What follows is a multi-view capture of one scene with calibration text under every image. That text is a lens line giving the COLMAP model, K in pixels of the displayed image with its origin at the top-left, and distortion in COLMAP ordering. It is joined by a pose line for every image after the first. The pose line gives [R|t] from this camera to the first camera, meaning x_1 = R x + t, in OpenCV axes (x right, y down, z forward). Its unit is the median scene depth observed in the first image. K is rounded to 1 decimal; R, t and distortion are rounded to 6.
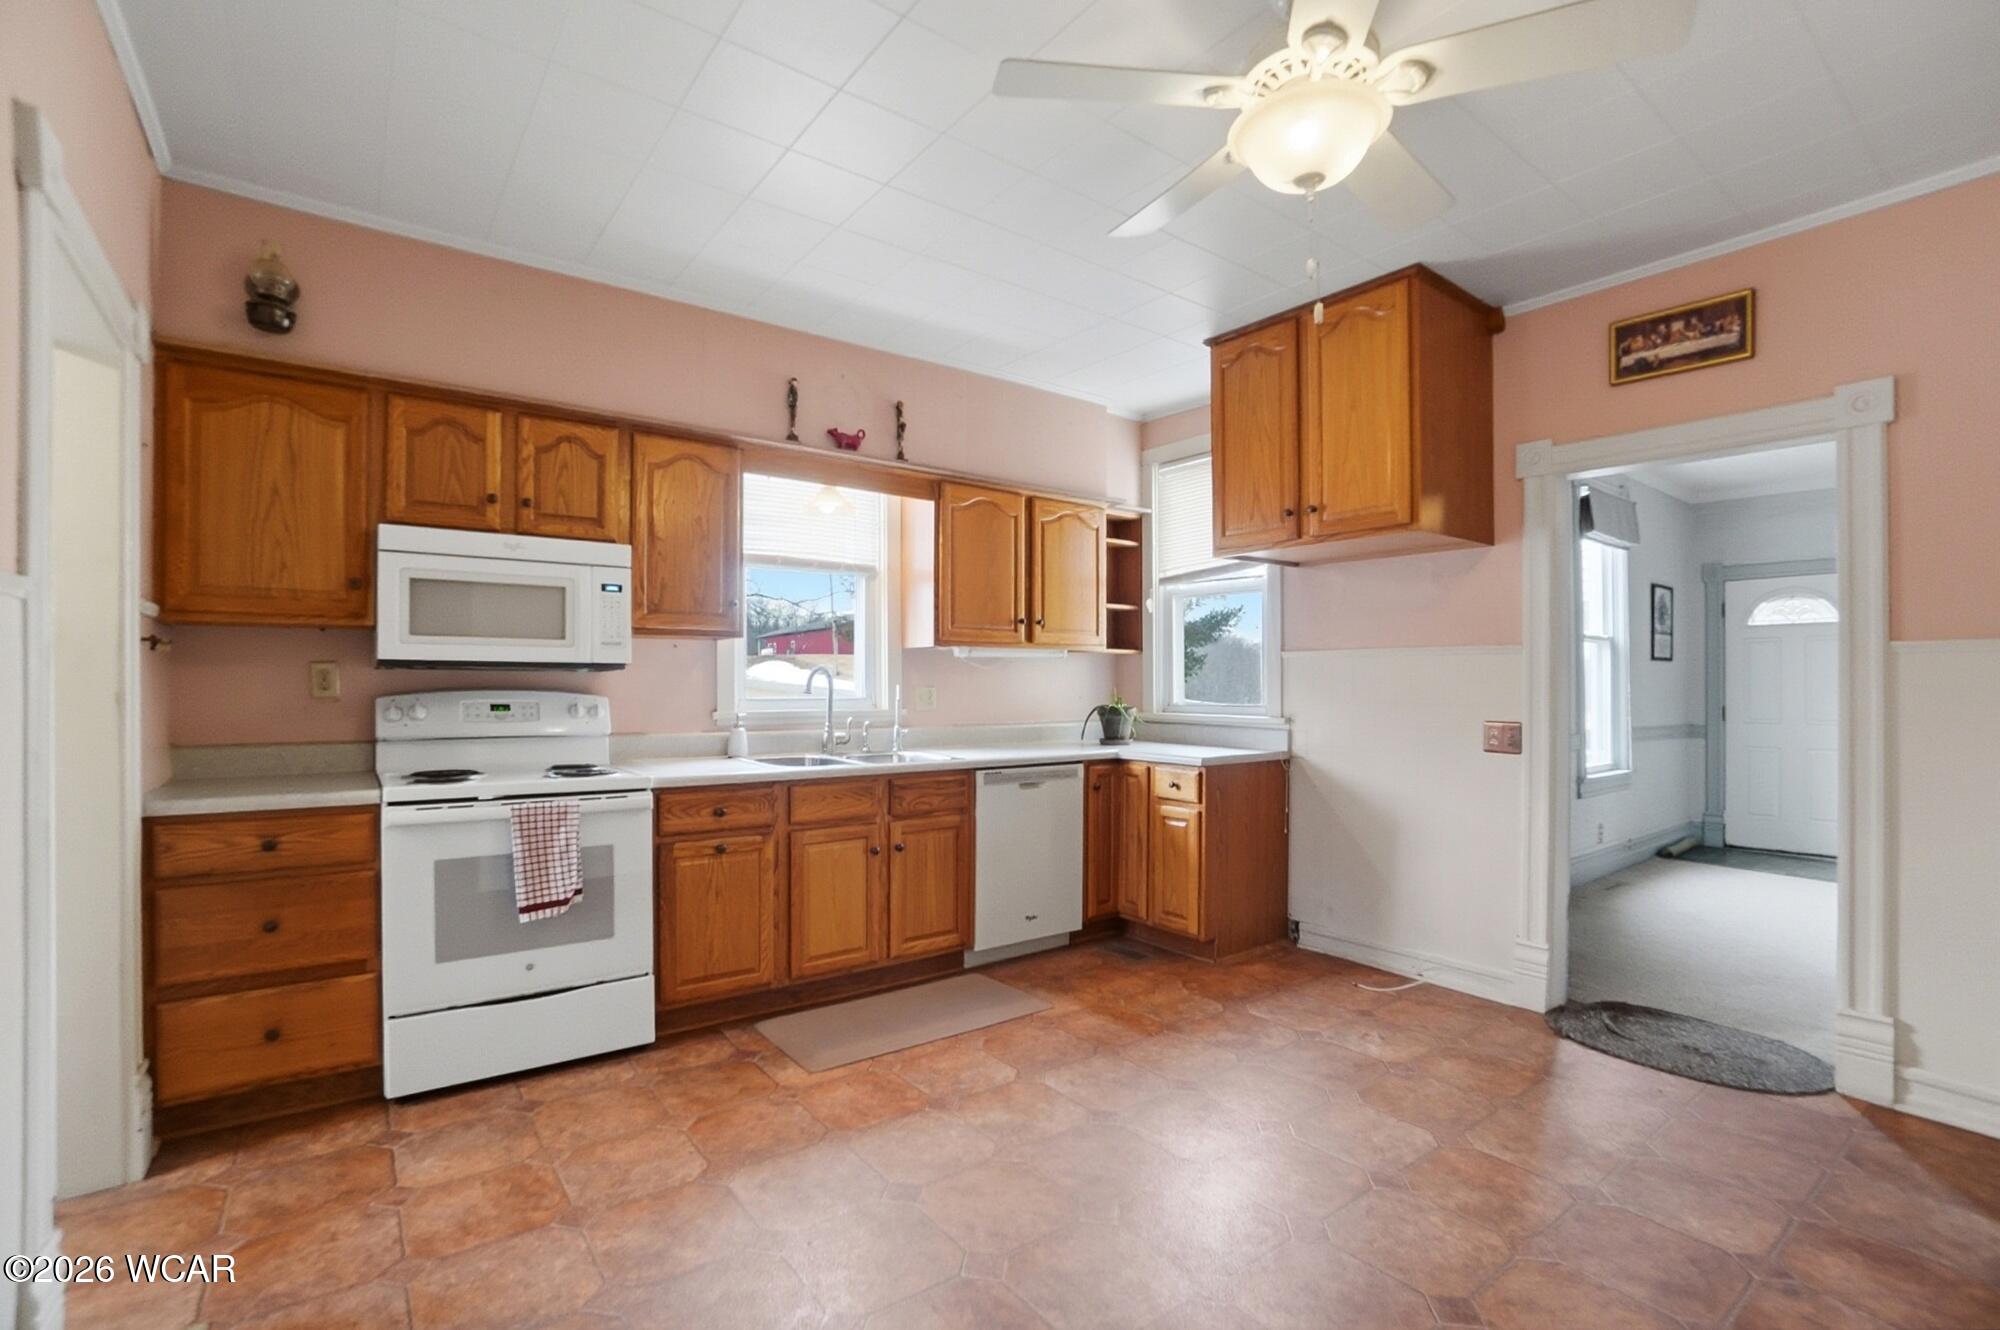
lens RADIAL K [[897.2, 0, 997.4], [0, 897.2, 684.5], [0, 0, 1]] dist [-0.063475, 0.019958]
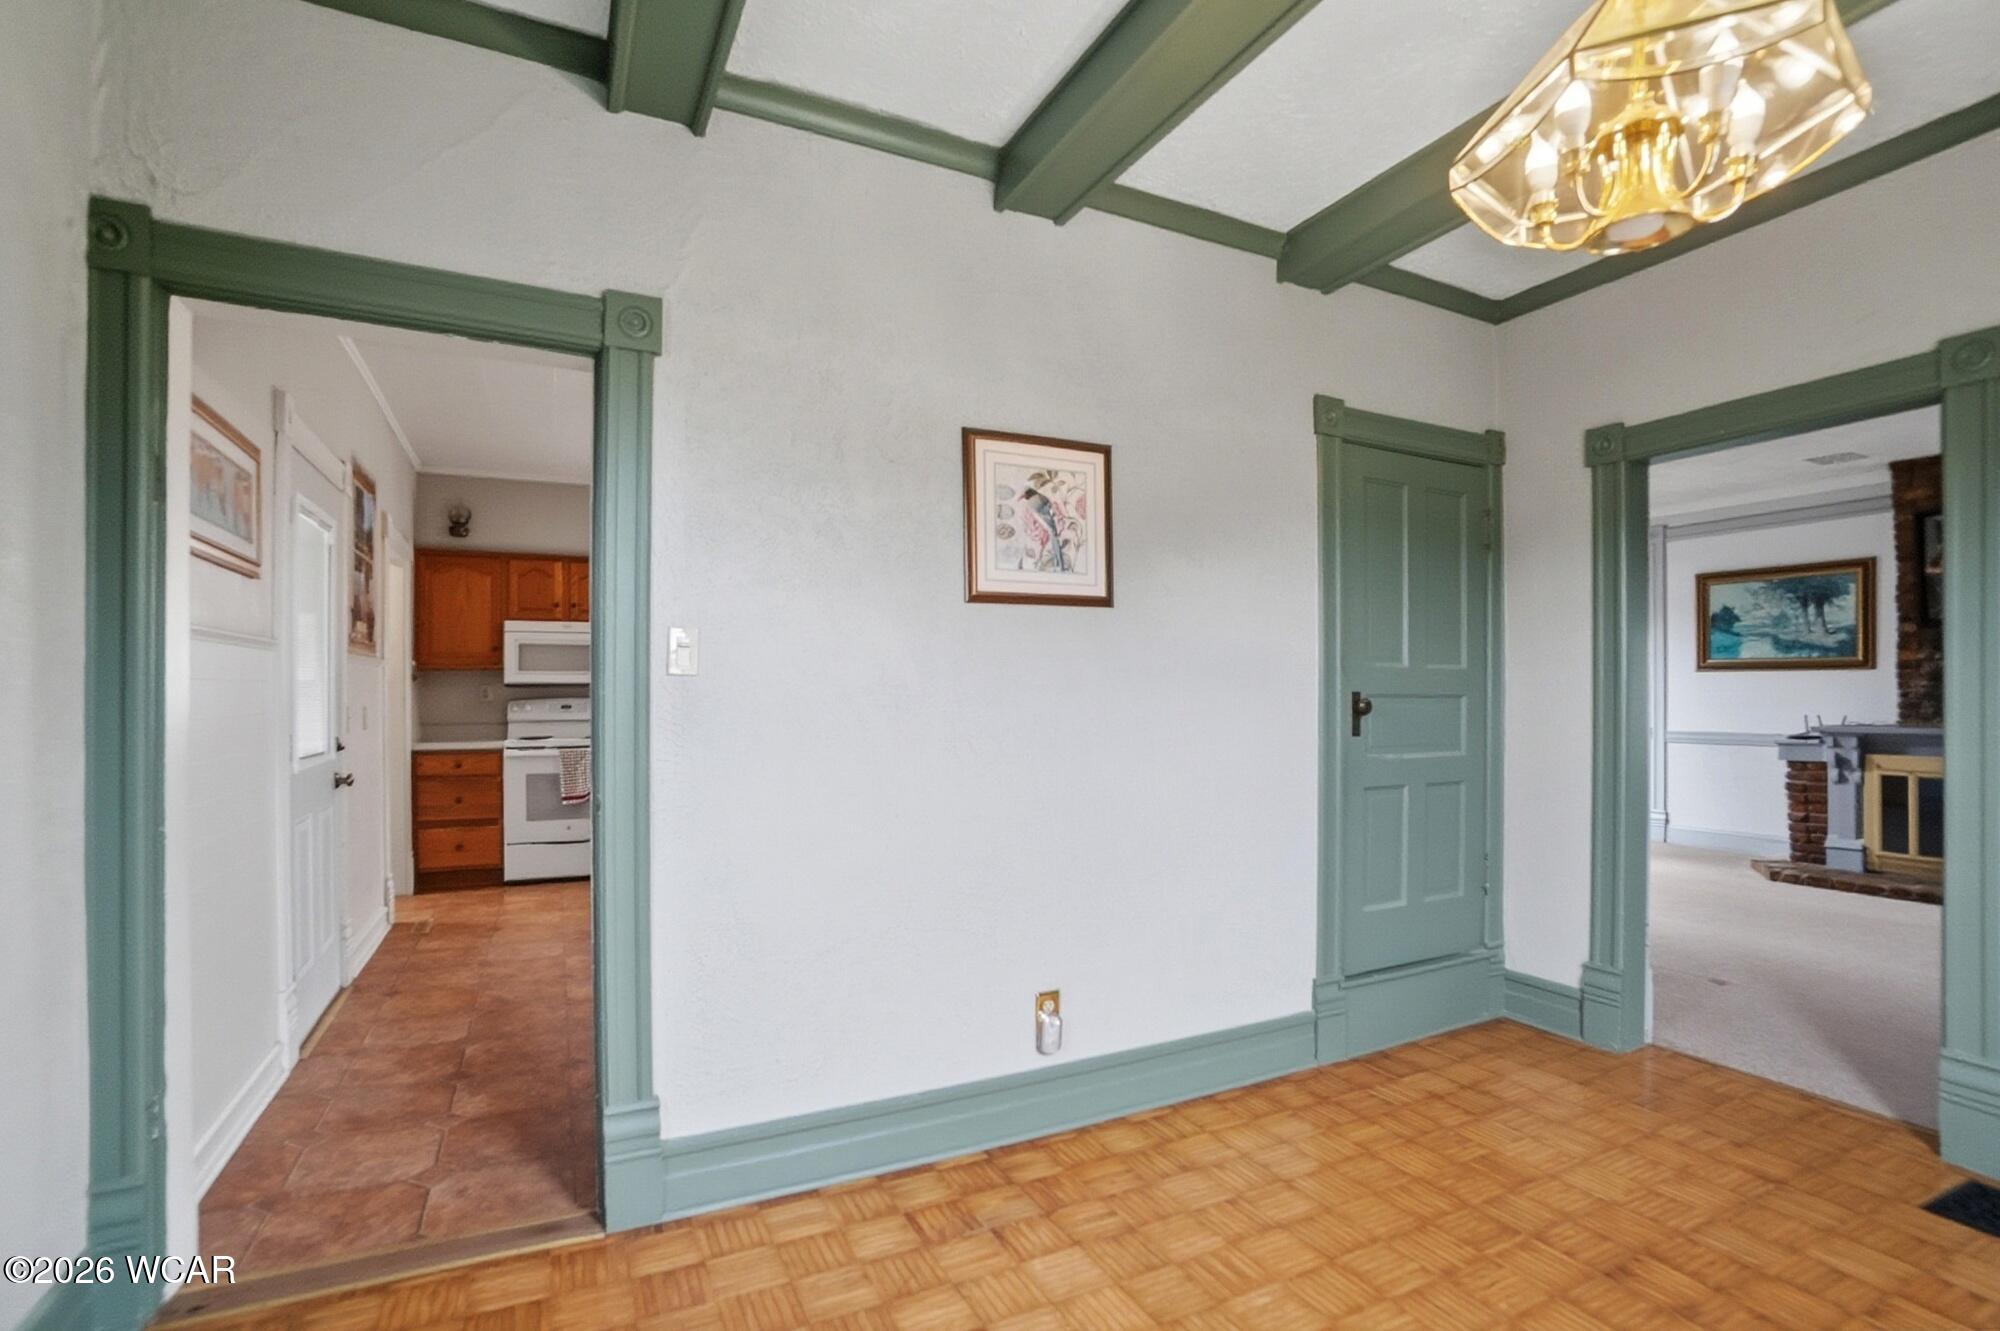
lens RADIAL K [[914.6, 0, 993.5], [0, 914.6, 695.2], [0, 0, 1]] dist [-0.065304, 0.025040]
pose [[0.982336, -0.007233, -0.186988, 0.728367], [0.007600, 0.999970, 0.001248, 0.004730], [0.186974, -0.002647, 0.982361, -0.783168]]
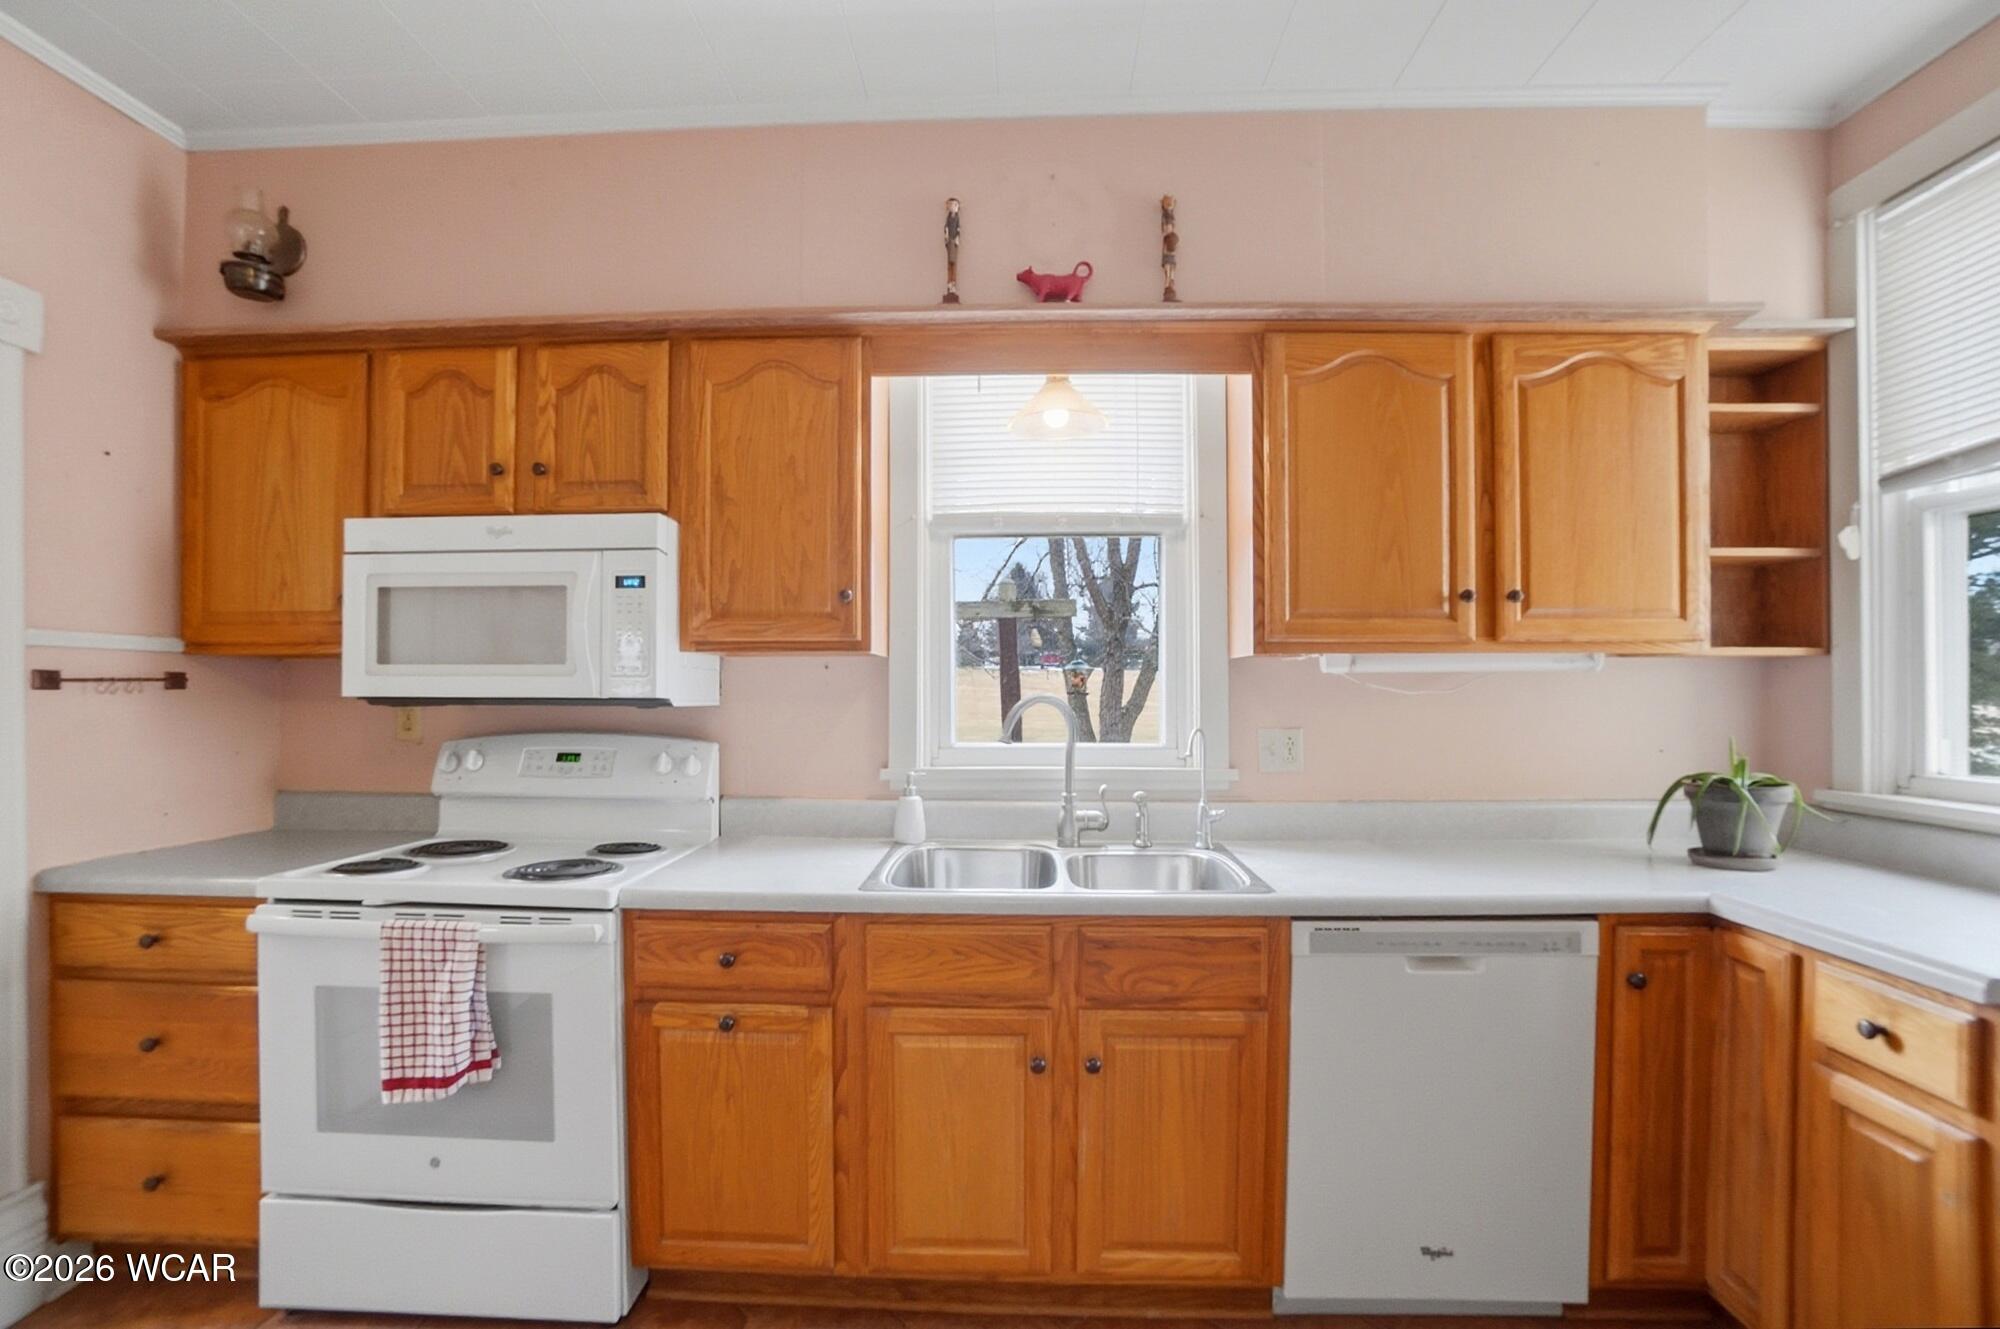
lens RADIAL K [[914.6, 0, 993.5], [0, 914.6, 694.2], [0, 0, 1]] dist [-0.065304, 0.025040]
pose [[0.772510, 0.000333, -0.635002, 0.177723], [0.002007, 0.999994, 0.002965, -0.026686], [0.634999, -0.003565, 0.772504, 0.616277]]
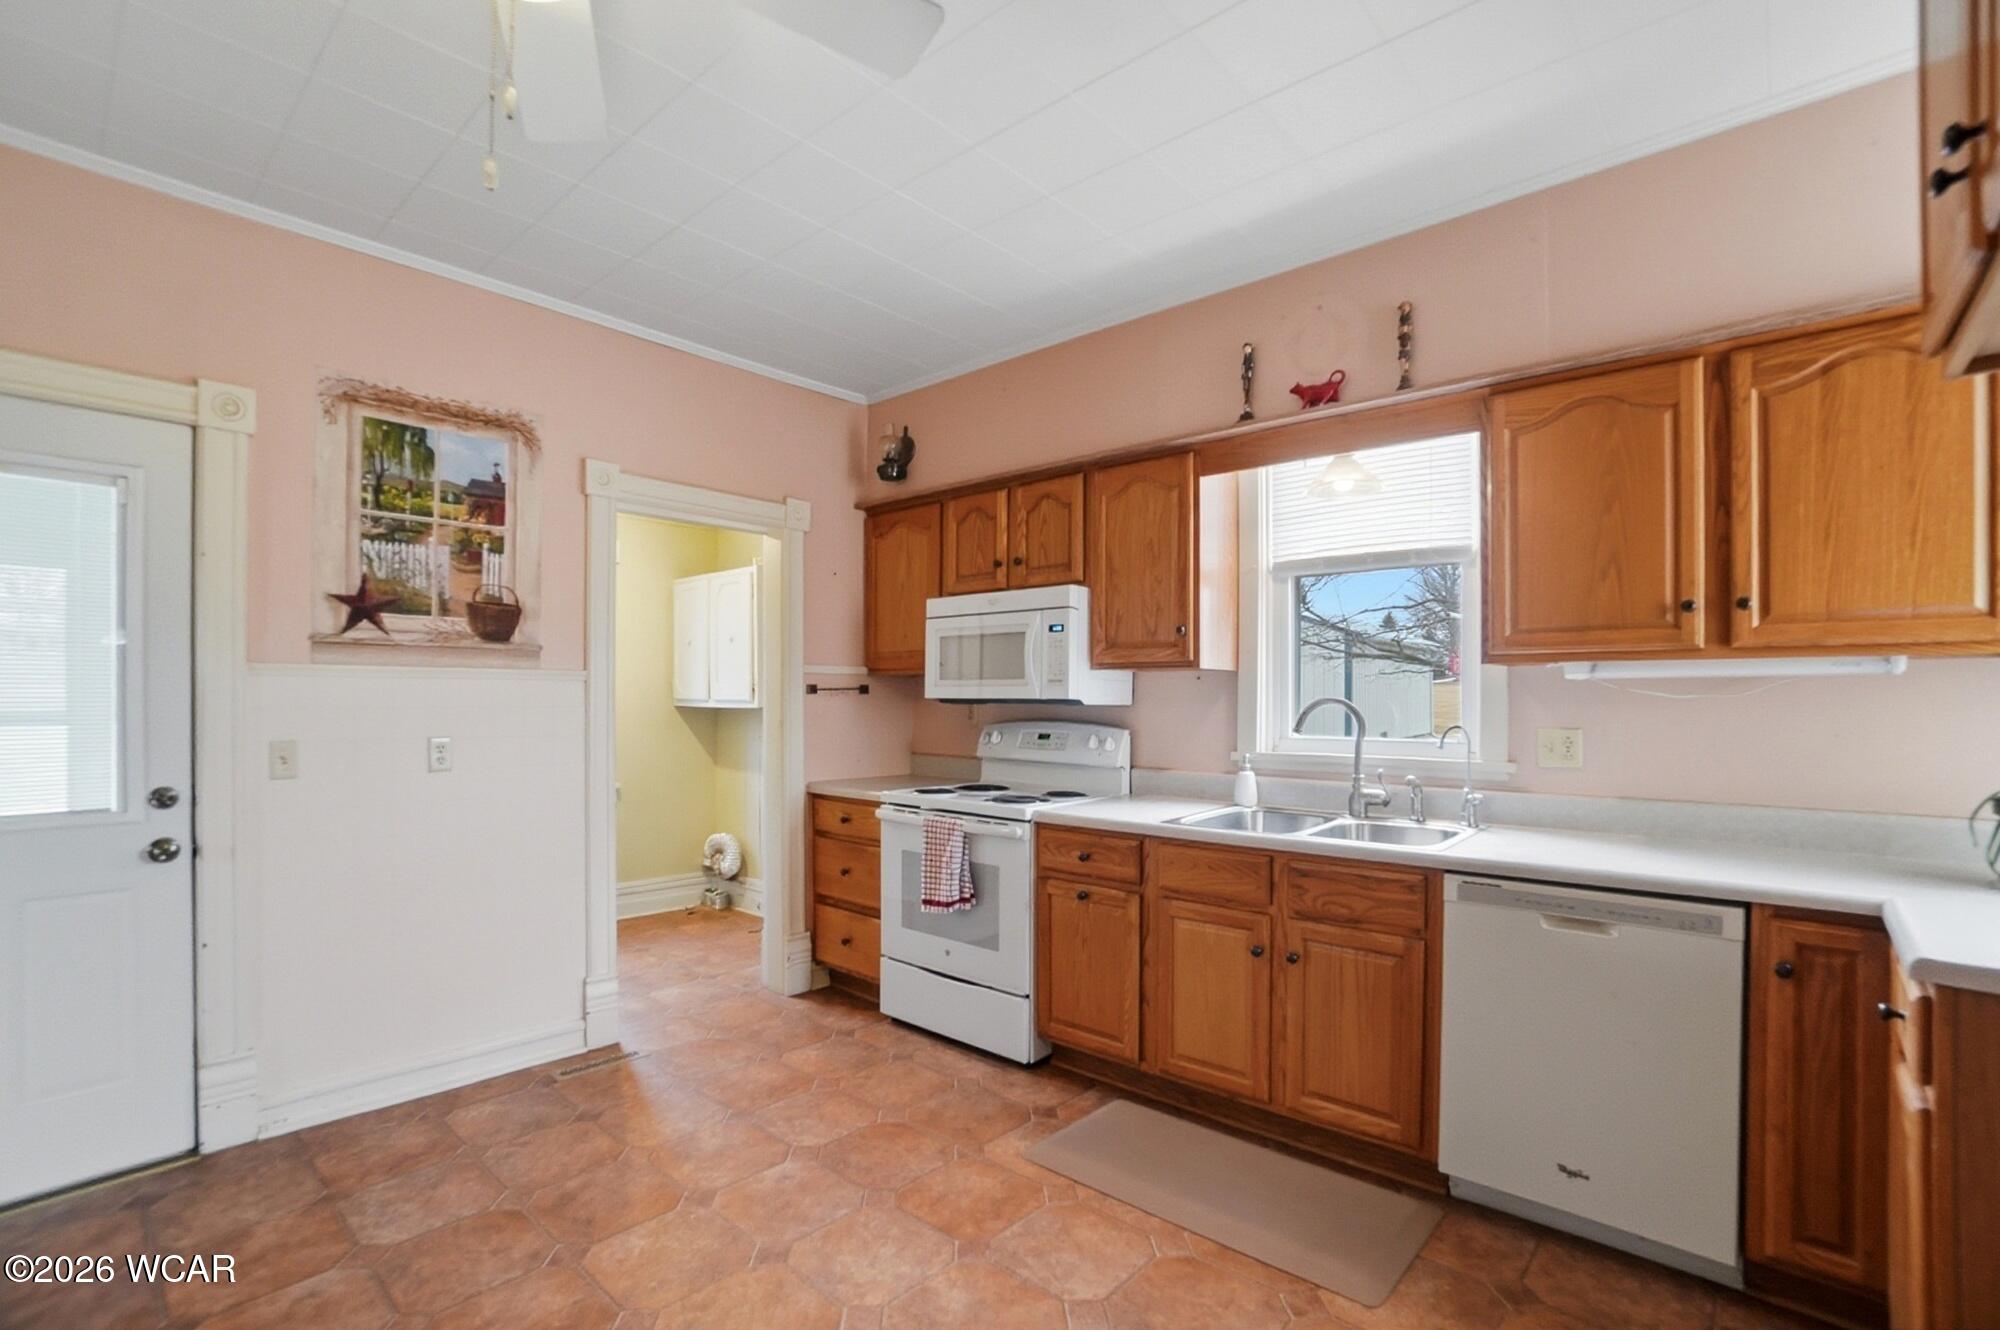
lens RADIAL K [[914.6, 0, 993.5], [0, 914.6, 694.7], [0, 0, 1]] dist [-0.065304, 0.025040]
pose [[0.187062, -0.003205, -0.982343, 0.583708], [-0.000109, 0.999995, -0.003284, -0.024322], [0.982348, 0.000721, 0.187060, 0.676522]]
